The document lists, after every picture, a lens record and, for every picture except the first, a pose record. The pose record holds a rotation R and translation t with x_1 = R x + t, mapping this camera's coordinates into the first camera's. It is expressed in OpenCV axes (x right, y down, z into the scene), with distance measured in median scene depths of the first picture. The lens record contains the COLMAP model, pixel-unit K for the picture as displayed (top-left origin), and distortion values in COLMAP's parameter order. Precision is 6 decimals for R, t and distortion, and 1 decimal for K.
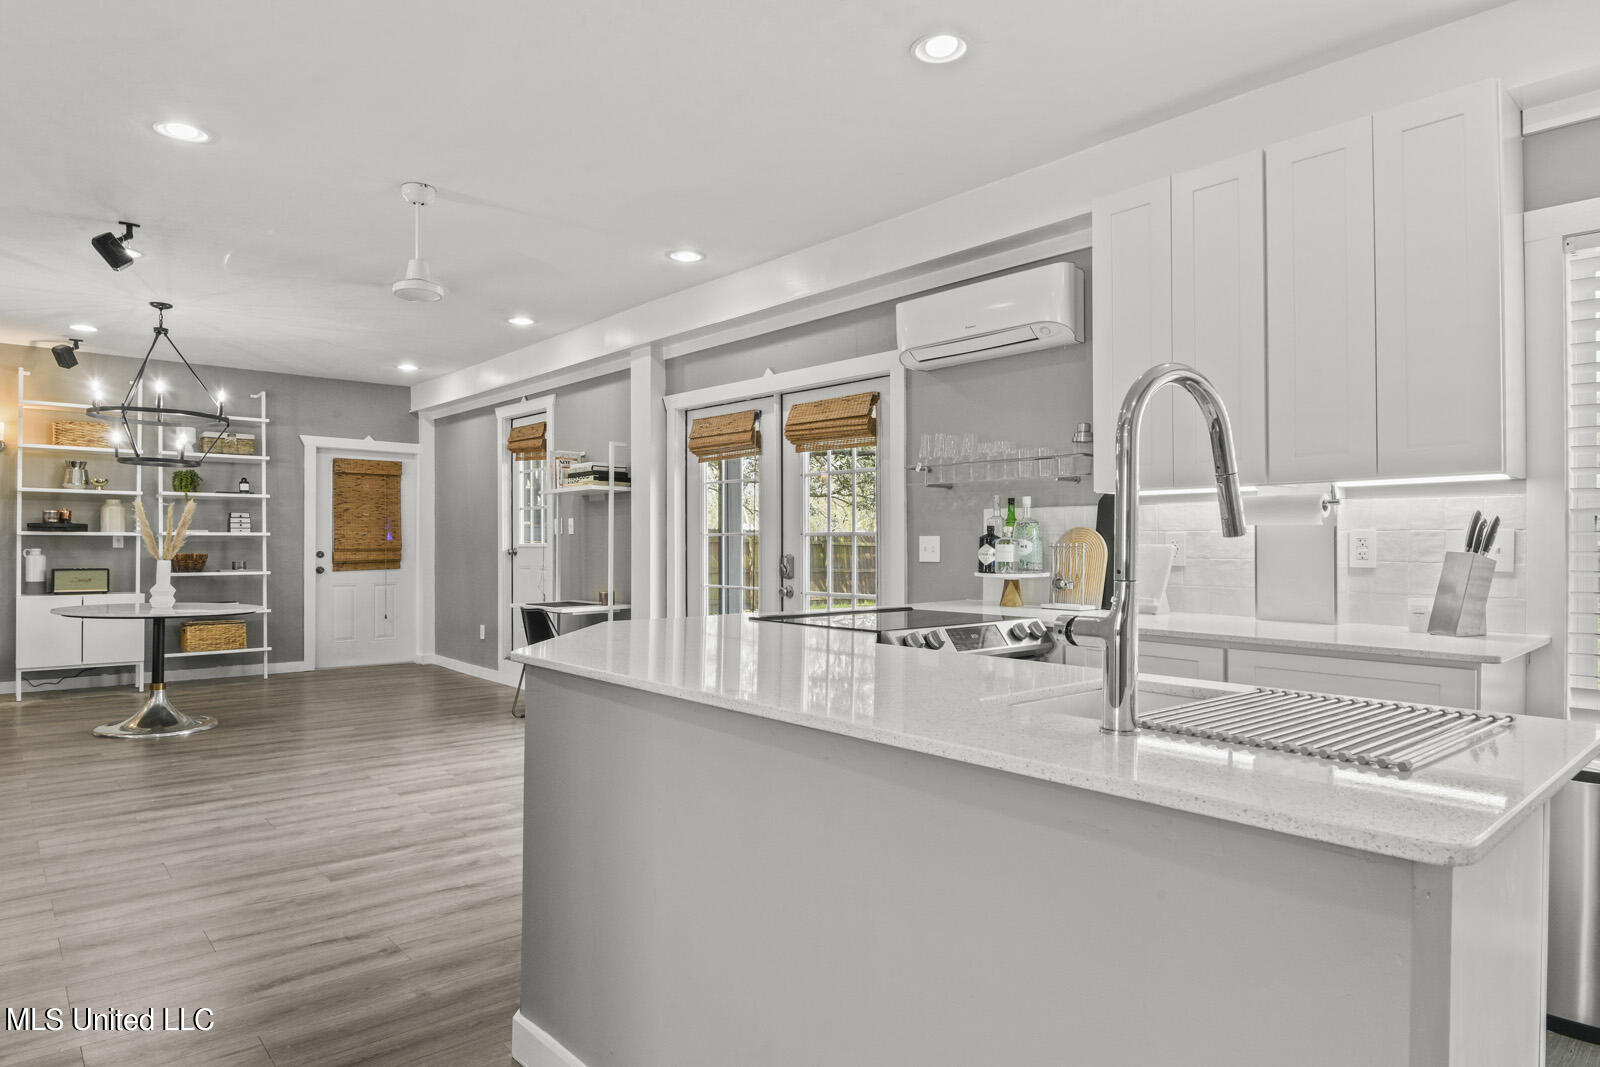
lens RADIAL K [[910.0, 0, 807.1], [0, 910.0, 534.8], [0, 0, 1]] dist [-0.022280, -0.001636]
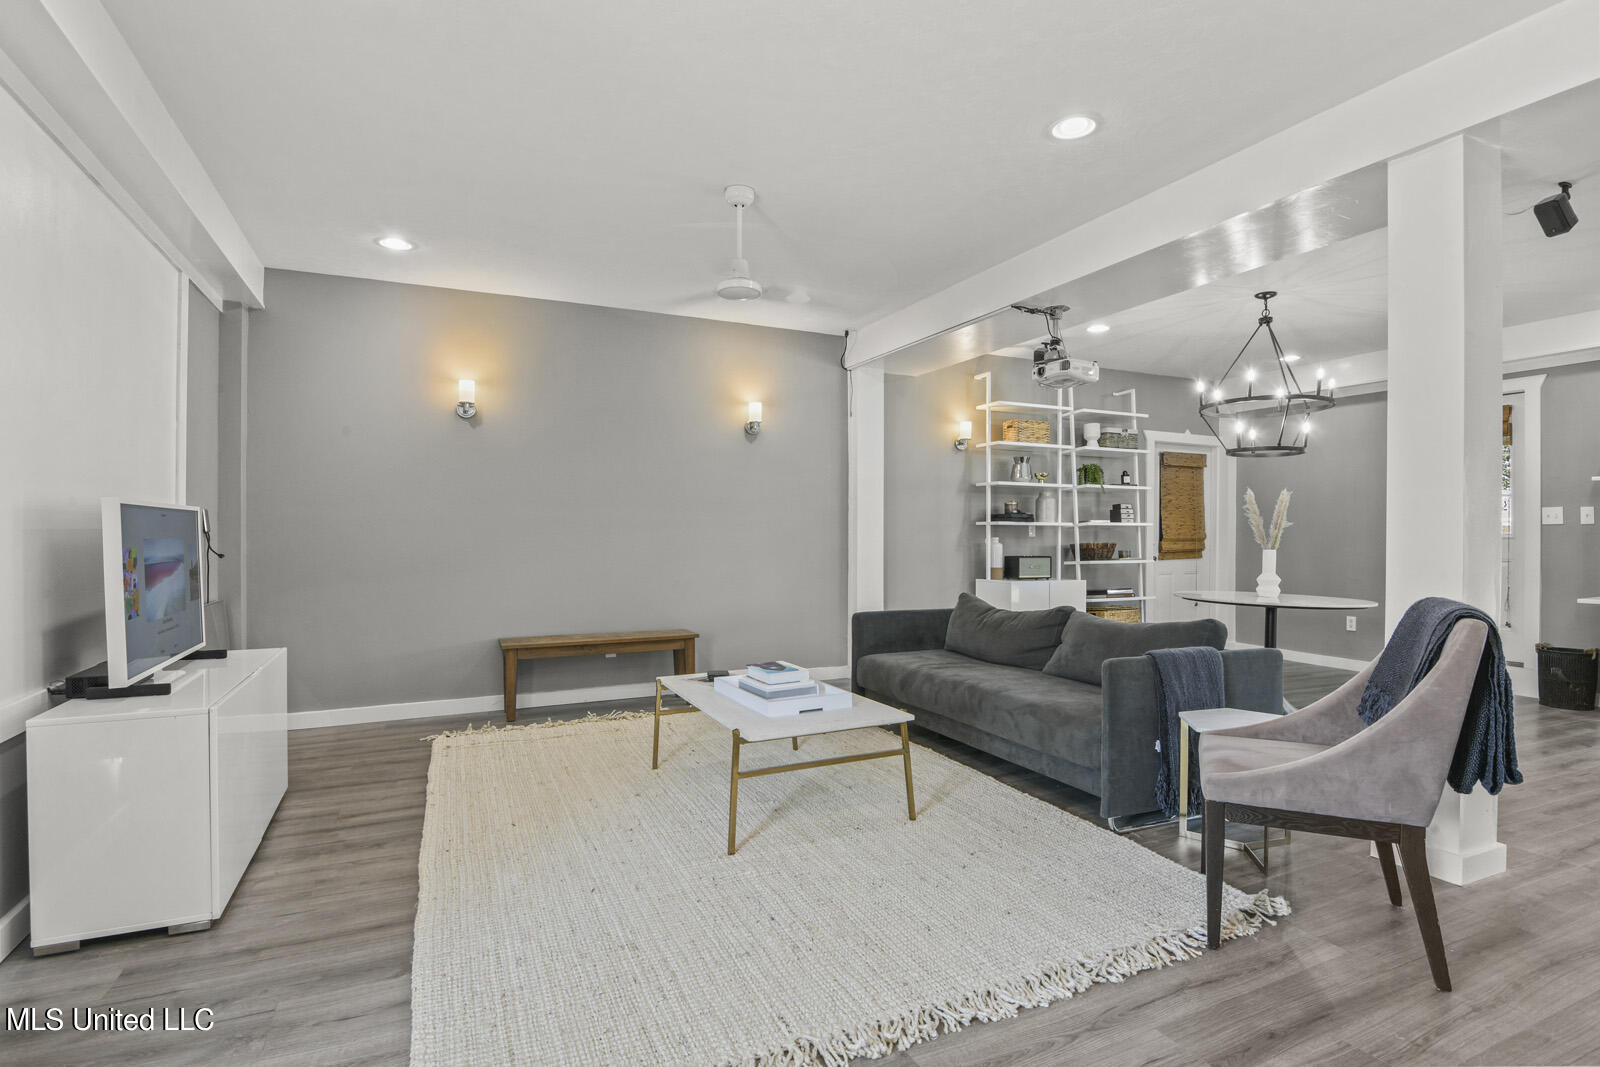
lens RADIAL K [[799.2, 0, 807.2], [0, 799.2, 534.0], [0, 0, 1]] dist [-0.001710, -0.000813]
pose [[0.957197, 0.003505, -0.289415, -0.791478], [-0.000813, 0.999955, 0.009422, 0.002344], [0.289435, -0.008784, 0.957157, -0.000602]]
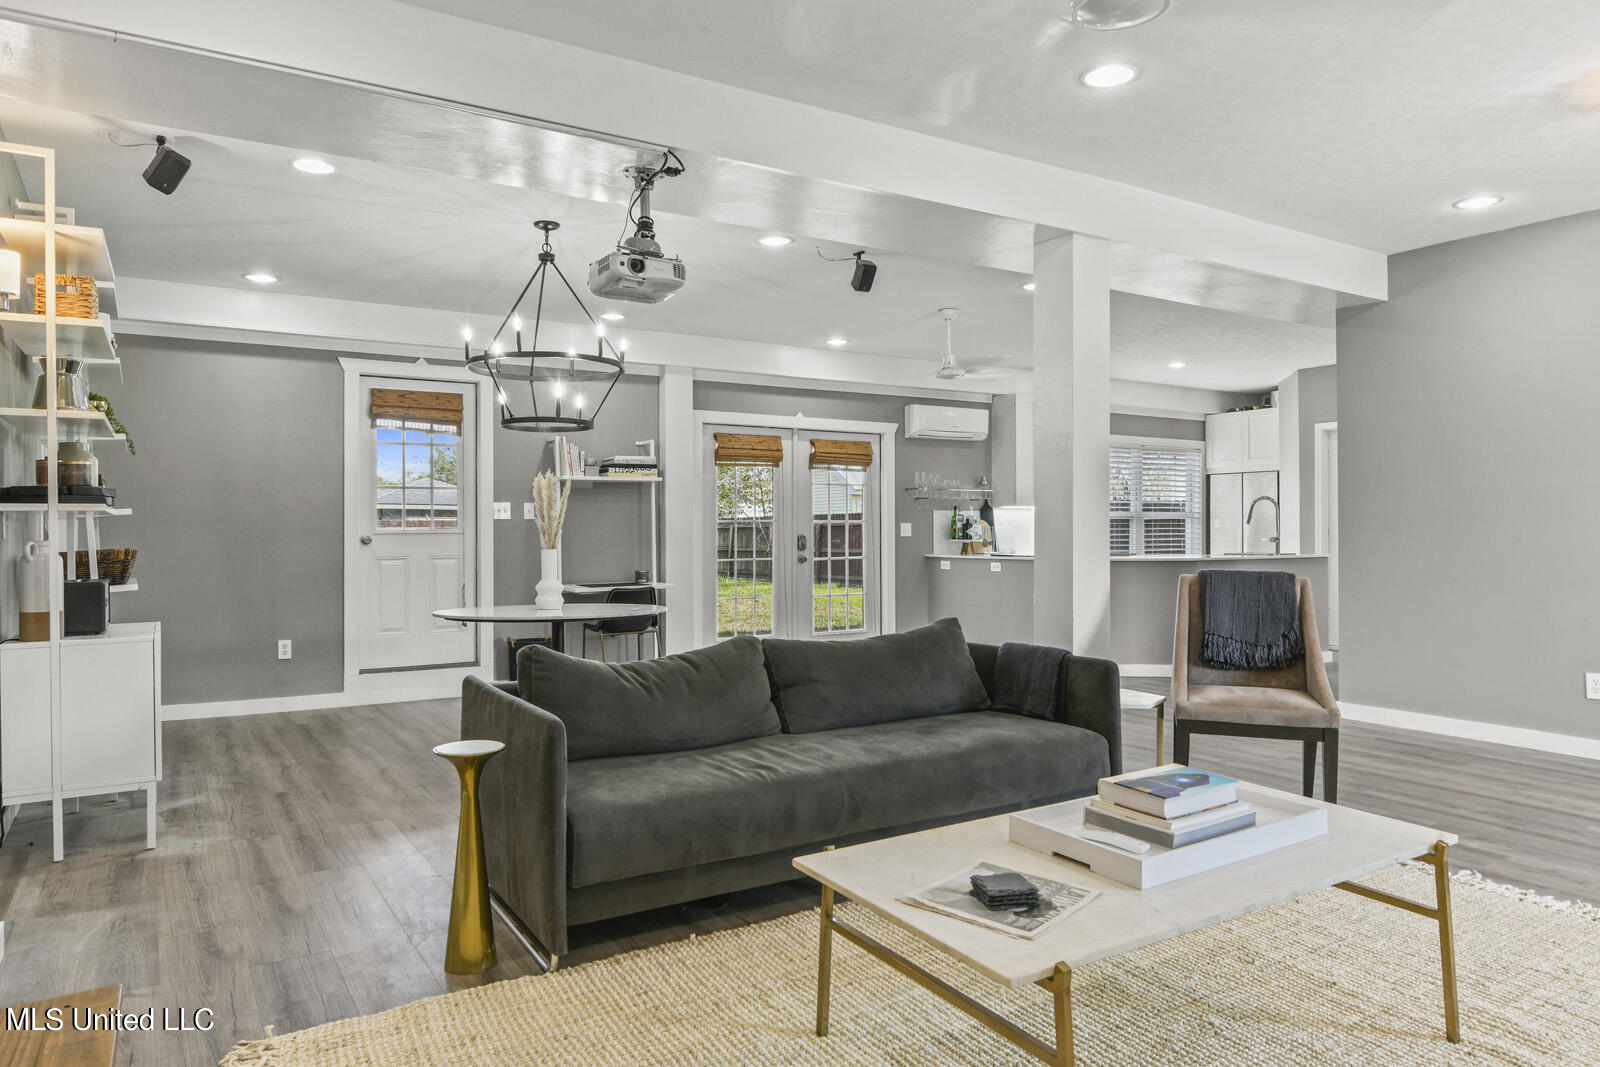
lens RADIAL K [[1021.5, 0, 806.6], [0, 1021.5, 529.7], [0, 0, 1]] dist [-0.006291, 0.001241]
pose [[0.180891, -0.002372, 0.983500, -1.299514], [-0.002182, 0.999994, 0.002813, 0.006836], [-0.983501, -0.002655, 0.180885, 0.510923]]
